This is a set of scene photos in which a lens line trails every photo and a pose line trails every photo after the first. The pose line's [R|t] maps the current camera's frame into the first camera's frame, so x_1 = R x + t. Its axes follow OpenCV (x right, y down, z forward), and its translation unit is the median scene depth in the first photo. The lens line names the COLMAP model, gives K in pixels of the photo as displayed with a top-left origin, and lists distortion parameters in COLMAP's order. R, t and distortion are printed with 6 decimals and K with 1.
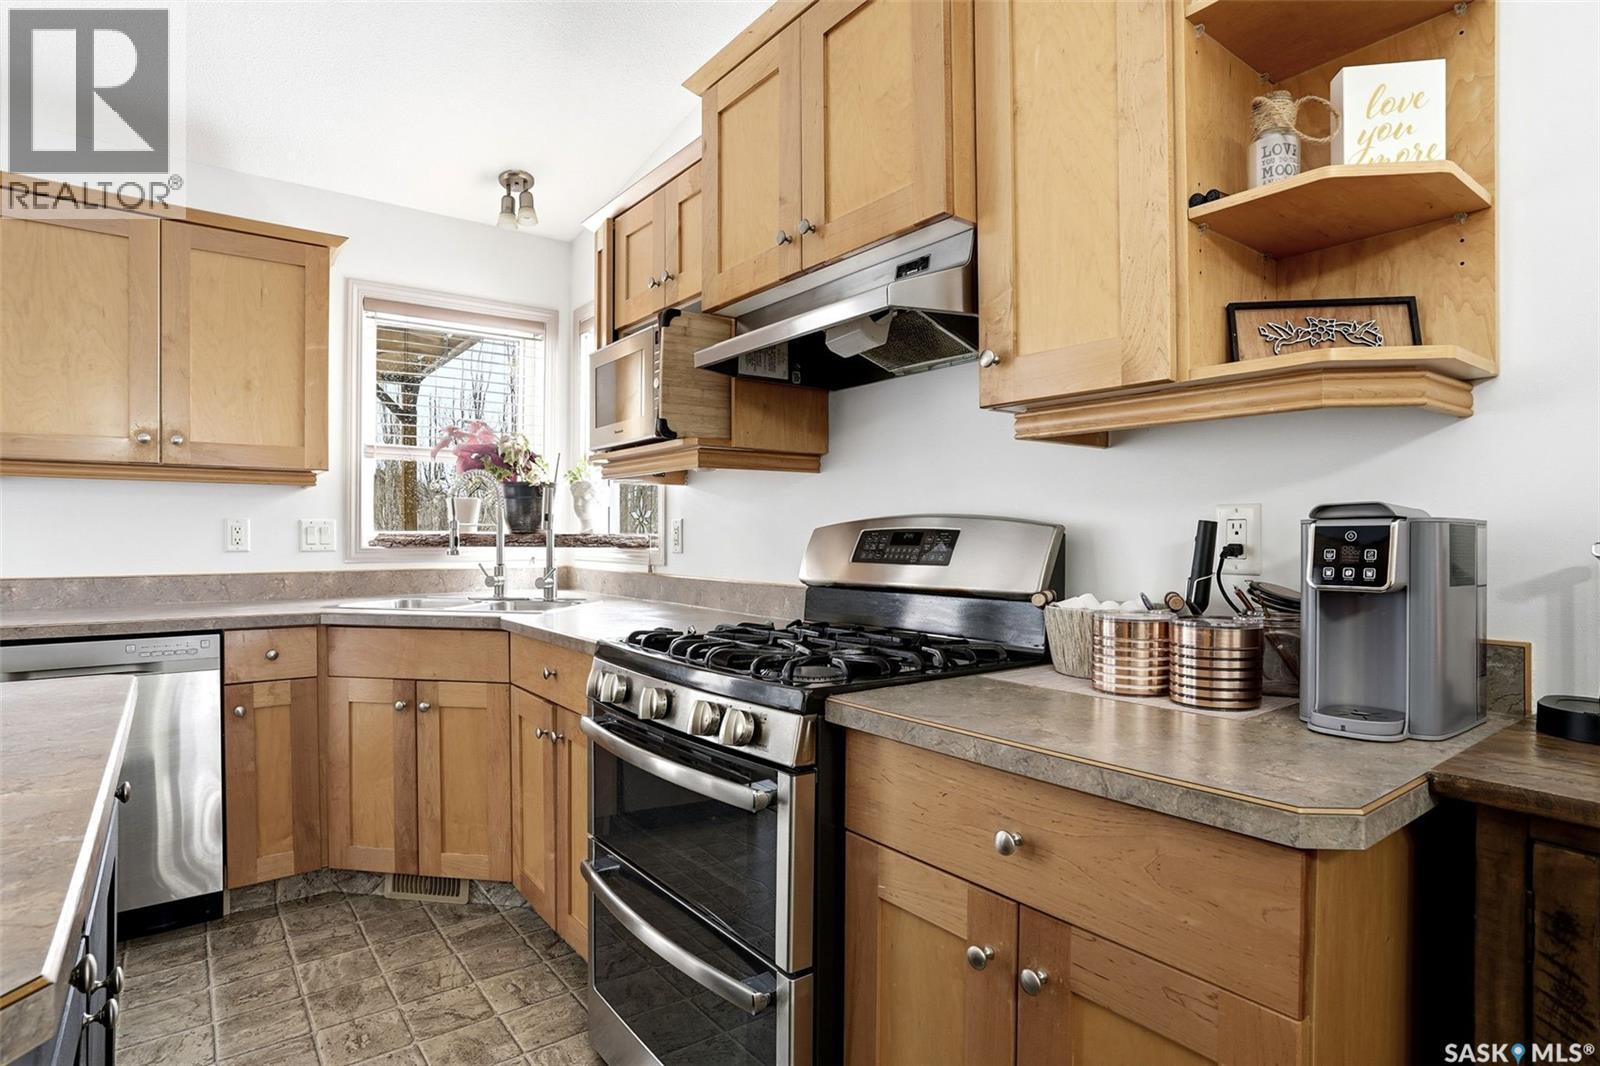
lens RADIAL K [[833.7, 0, 800.8], [0, 833.7, 536.3], [0, 0, 1]] dist [-0.081137, 0.045217]
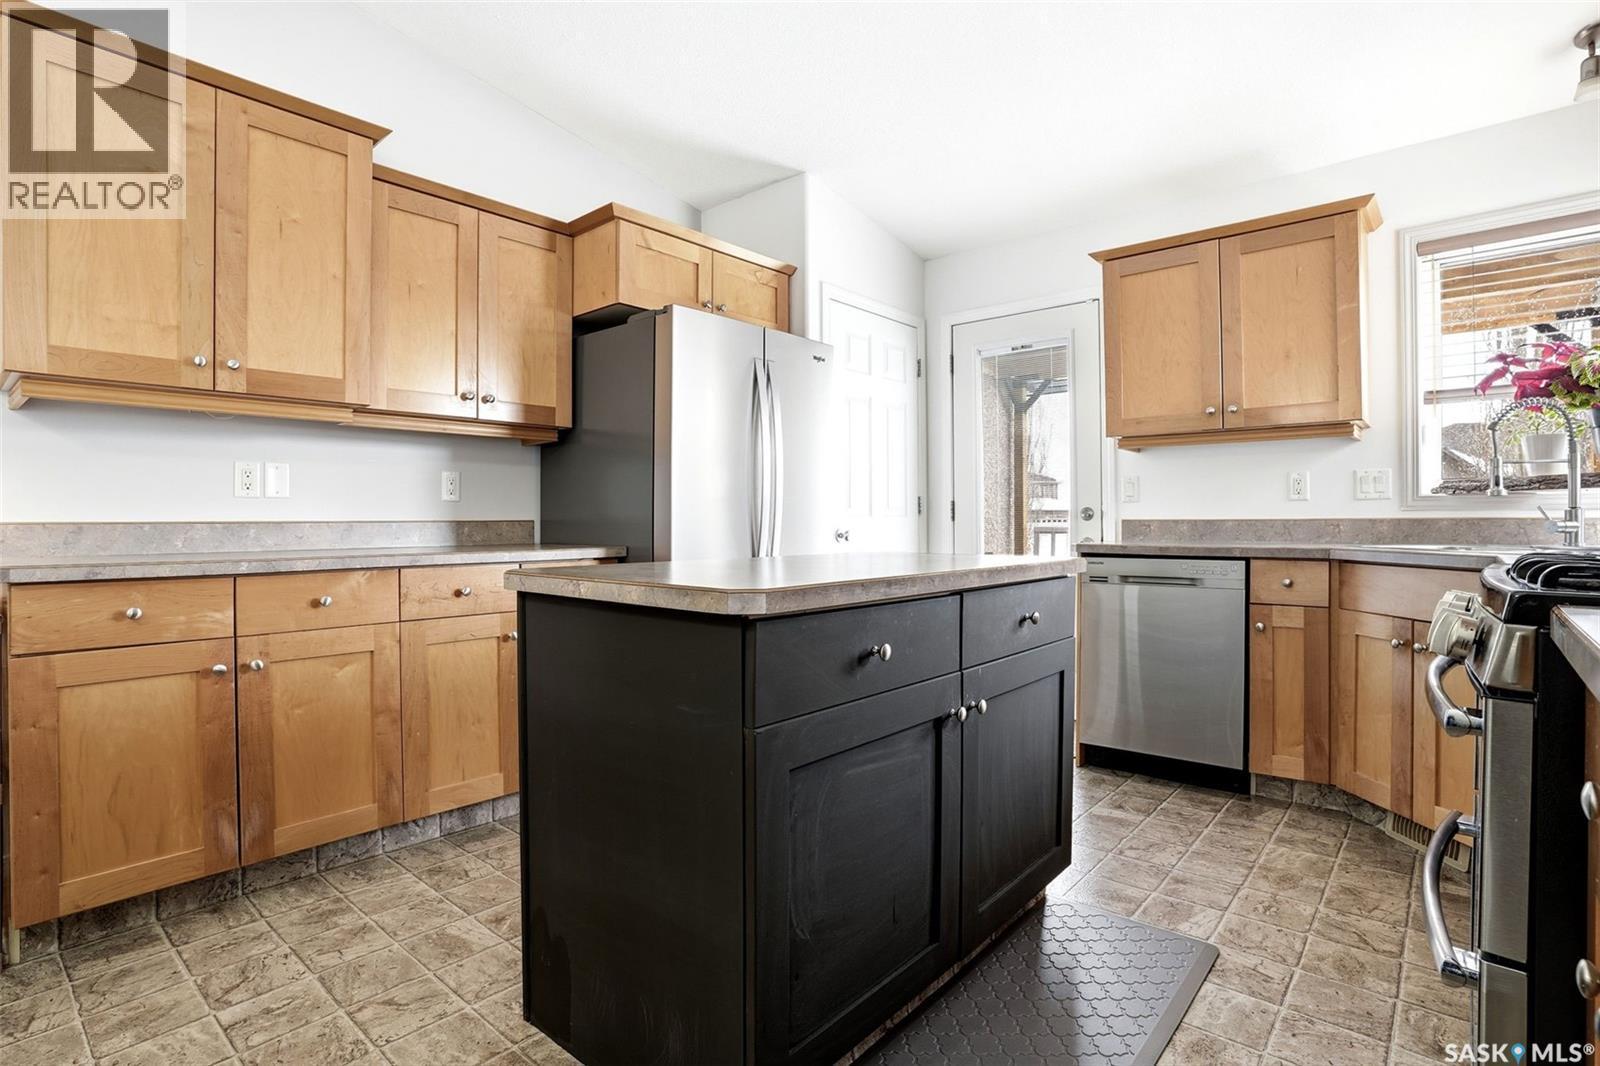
lens RADIAL K [[786.3, 0, 802.0], [0, 786.3, 514.6], [0, 0, 1]] dist [-0.075813, 0.032626]
pose [[0.207346, -0.008311, -0.978232, 0.447108], [0.002834, 0.999965, -0.007895, 0.091948], [0.978264, -0.001135, 0.207362, 0.162016]]
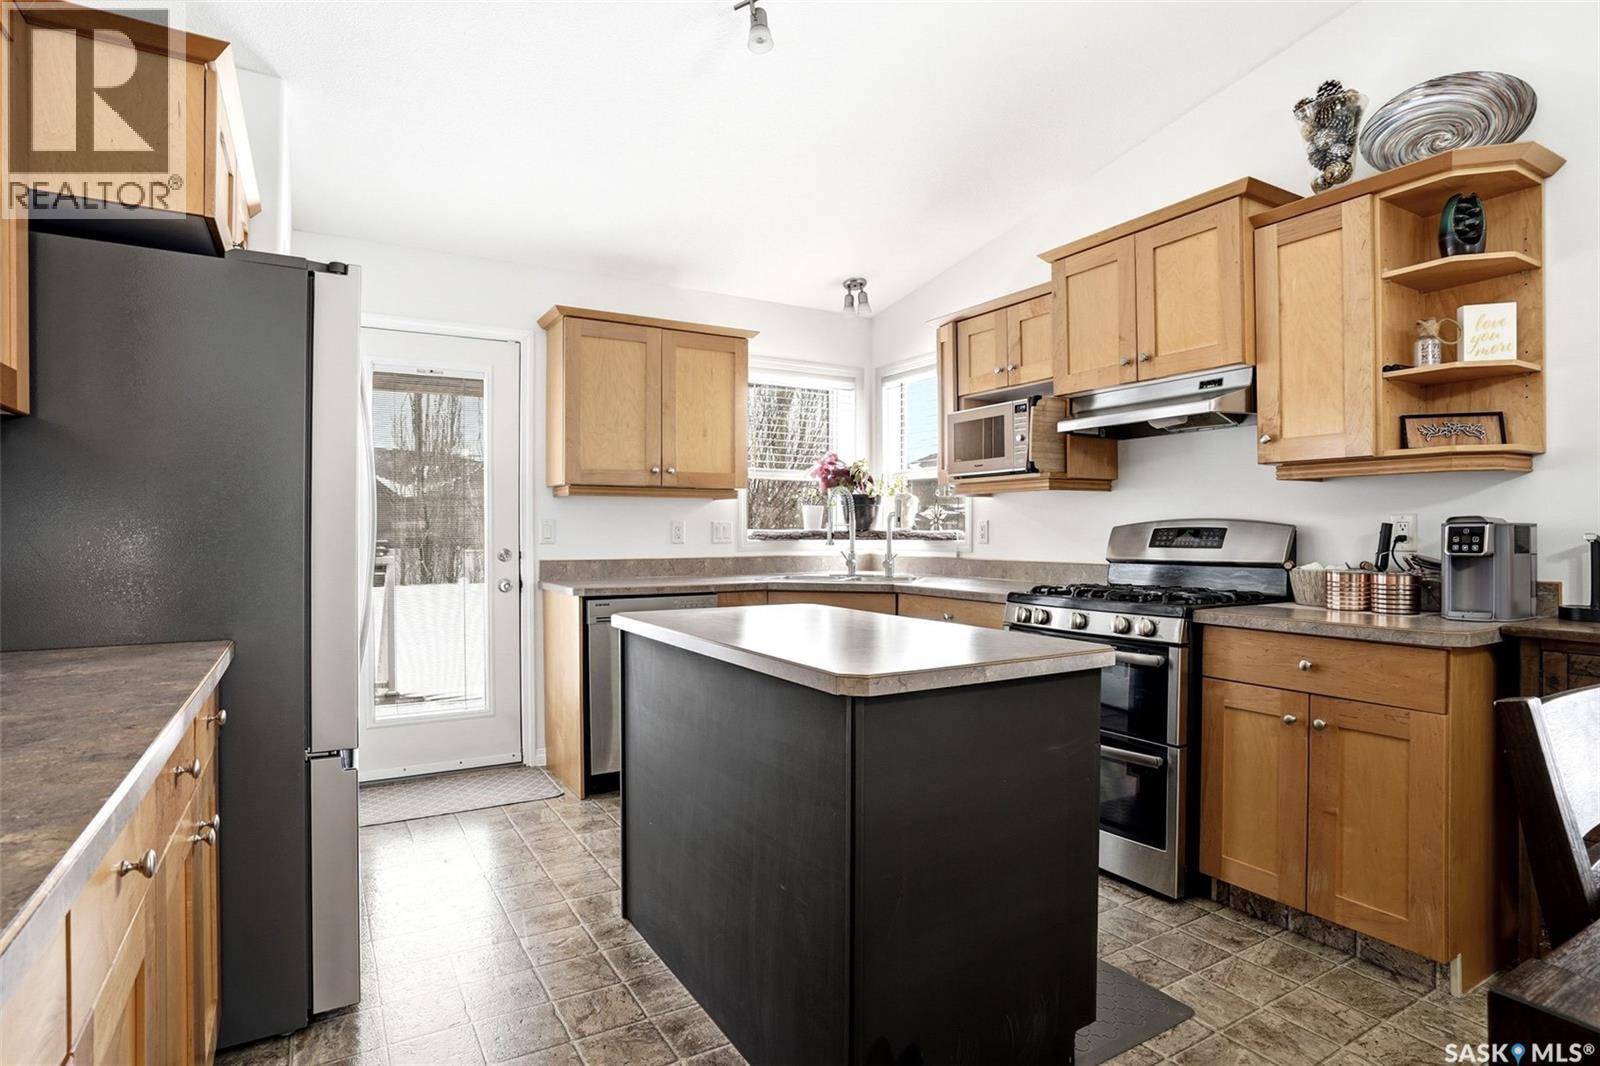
lens RADIAL K [[816.4, 0, 805.8], [0, 816.4, 530.3], [0, 0, 1]] dist [-0.077167, 0.039098]
pose [[0.993193, -0.002837, -0.116448, -0.578294], [0.002599, 0.999994, -0.002197, -0.001441], [0.116453, 0.001880, 0.993194, -0.903325]]
